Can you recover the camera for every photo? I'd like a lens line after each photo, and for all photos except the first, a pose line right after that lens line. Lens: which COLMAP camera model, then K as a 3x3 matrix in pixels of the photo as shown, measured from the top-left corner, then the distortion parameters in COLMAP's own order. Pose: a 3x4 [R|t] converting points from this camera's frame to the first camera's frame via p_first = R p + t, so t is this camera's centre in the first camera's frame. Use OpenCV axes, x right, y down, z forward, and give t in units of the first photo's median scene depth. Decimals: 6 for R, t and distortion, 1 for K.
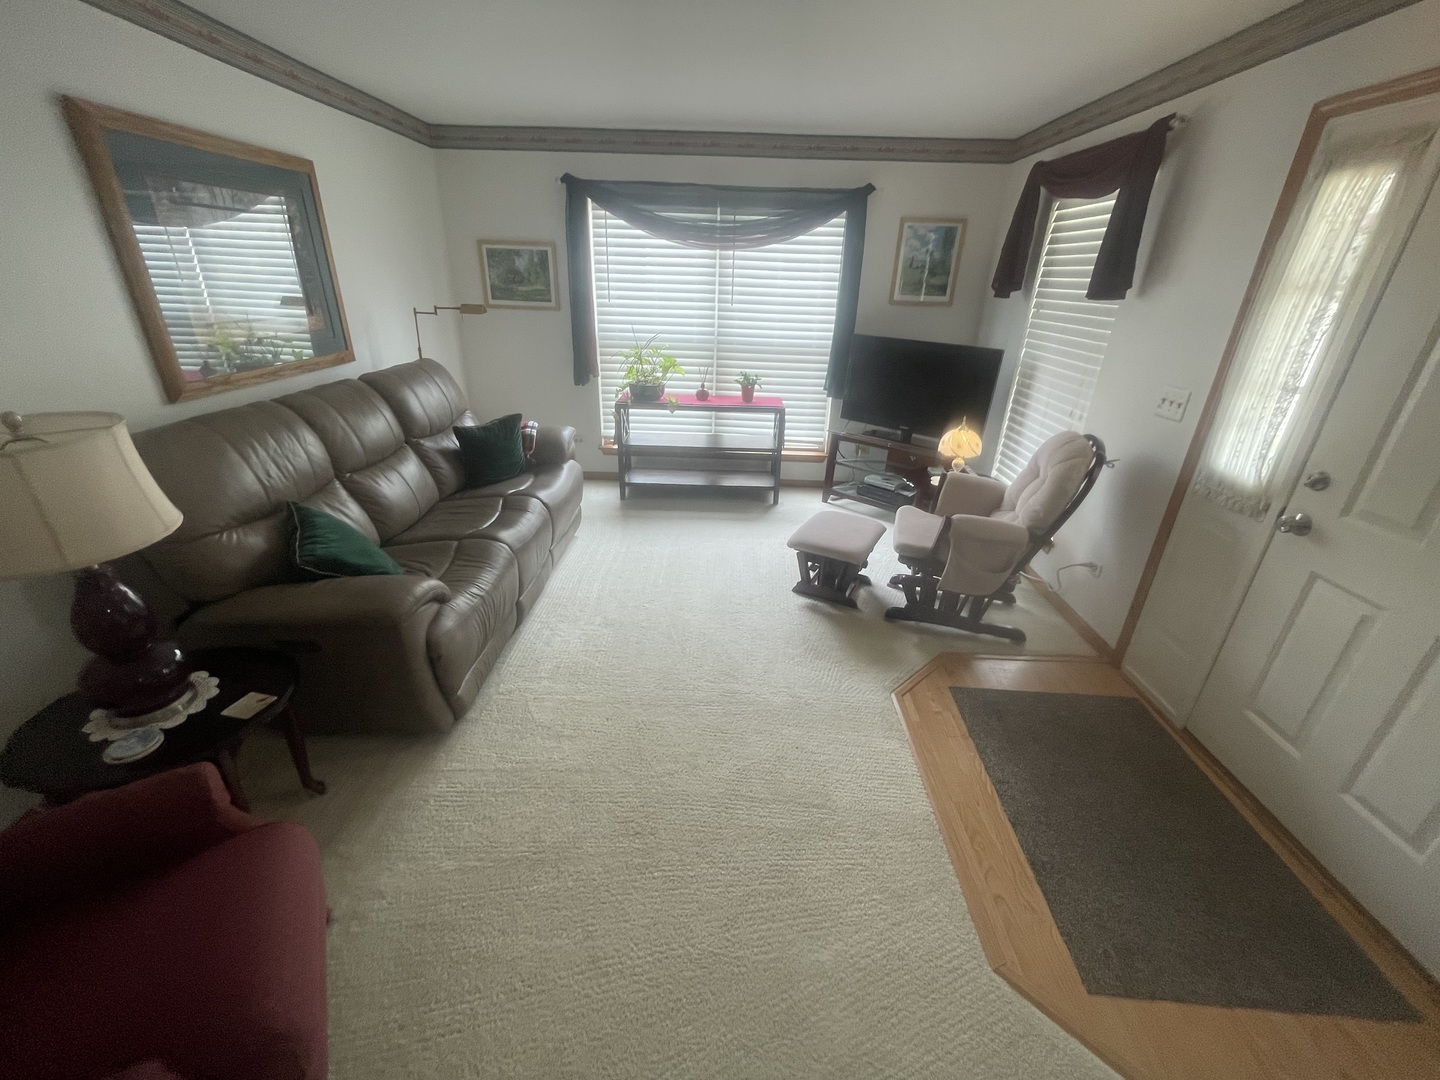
lens RADIAL K [[584.7, 0, 720.5], [0, 584.7, 536.9], [0, 0, 1]] dist [-0.003650, 0.000802]
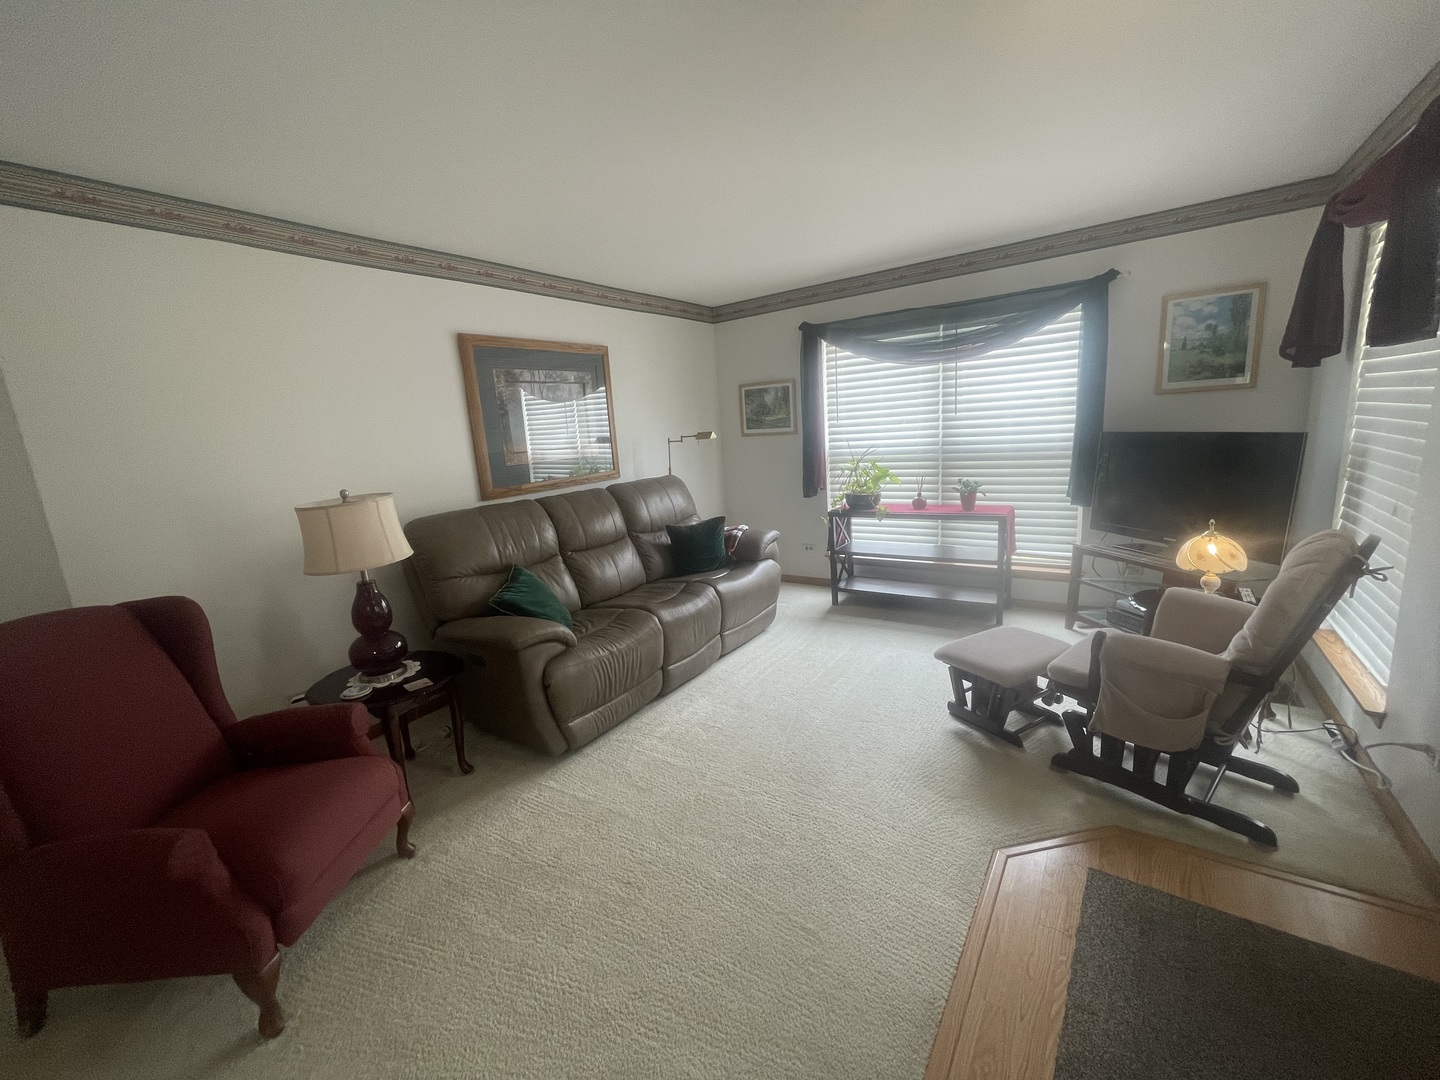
lens RADIAL K [[584.7, 0, 720.5], [0, 584.7, 536.9], [0, 0, 1]] dist [-0.003650, 0.000802]
pose [[0.831992, 0.017874, -0.554500, 0.251722], [-0.138199, 0.974652, -0.175942, 0.029481], [0.537299, 0.223013, 0.813372, 0.045567]]
